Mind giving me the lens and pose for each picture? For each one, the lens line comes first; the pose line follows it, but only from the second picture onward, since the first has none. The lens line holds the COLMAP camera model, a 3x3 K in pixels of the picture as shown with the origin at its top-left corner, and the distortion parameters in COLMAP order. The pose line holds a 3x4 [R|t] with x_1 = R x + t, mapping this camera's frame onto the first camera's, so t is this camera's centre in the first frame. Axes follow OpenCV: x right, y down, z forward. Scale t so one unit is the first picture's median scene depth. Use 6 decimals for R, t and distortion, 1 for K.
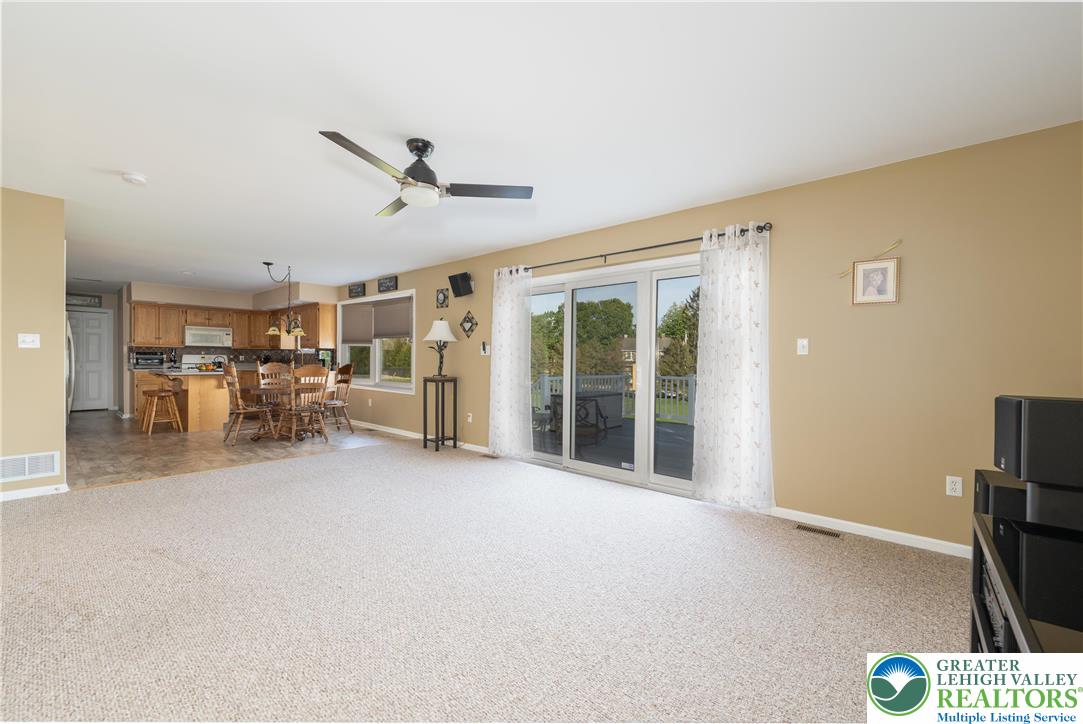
lens RADIAL K [[439.6, 0, 542.9], [0, 439.6, 365.5], [0, 0, 1]] dist [0.001548, 0.000334]
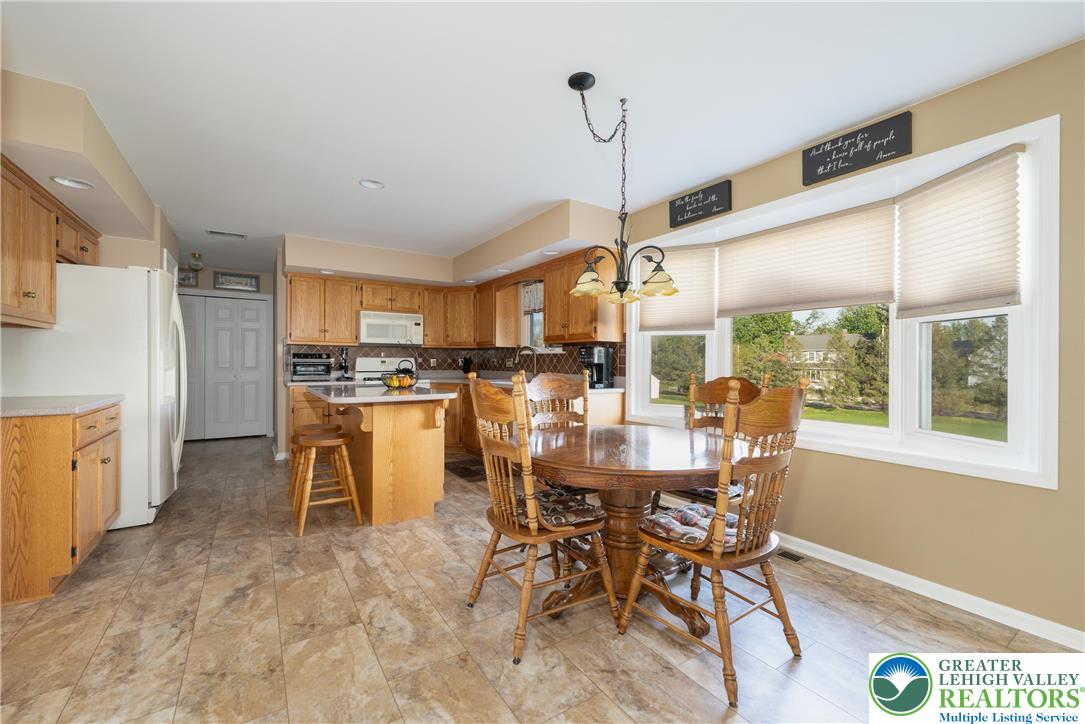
lens RADIAL K [[440.4, 0, 543.9], [0, 440.4, 365.5], [0, 0, 1]] dist [0.001548, 0.000334]
pose [[0.963475, -0.004379, -0.267764, -0.386535], [0.002692, 0.999974, -0.006666, -0.008158], [0.267786, 0.005702, 0.963462, 0.458797]]
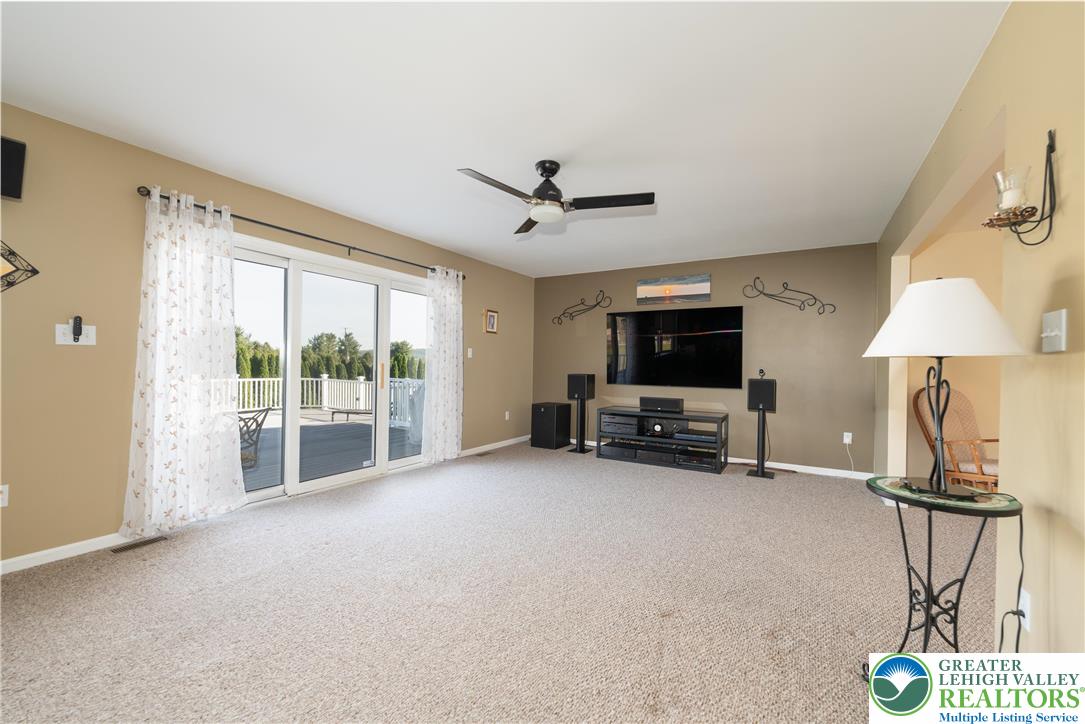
lens RADIAL K [[440.4, 0, 543.9], [0, 440.4, 365.5], [0, 0, 1]] dist [0.001548, 0.000334]
pose [[-0.173764, -0.015507, 0.984665, -1.477134], [-0.007045, 0.999870, 0.014503, -0.026997], [-0.984762, -0.004417, -0.173851, 1.303559]]
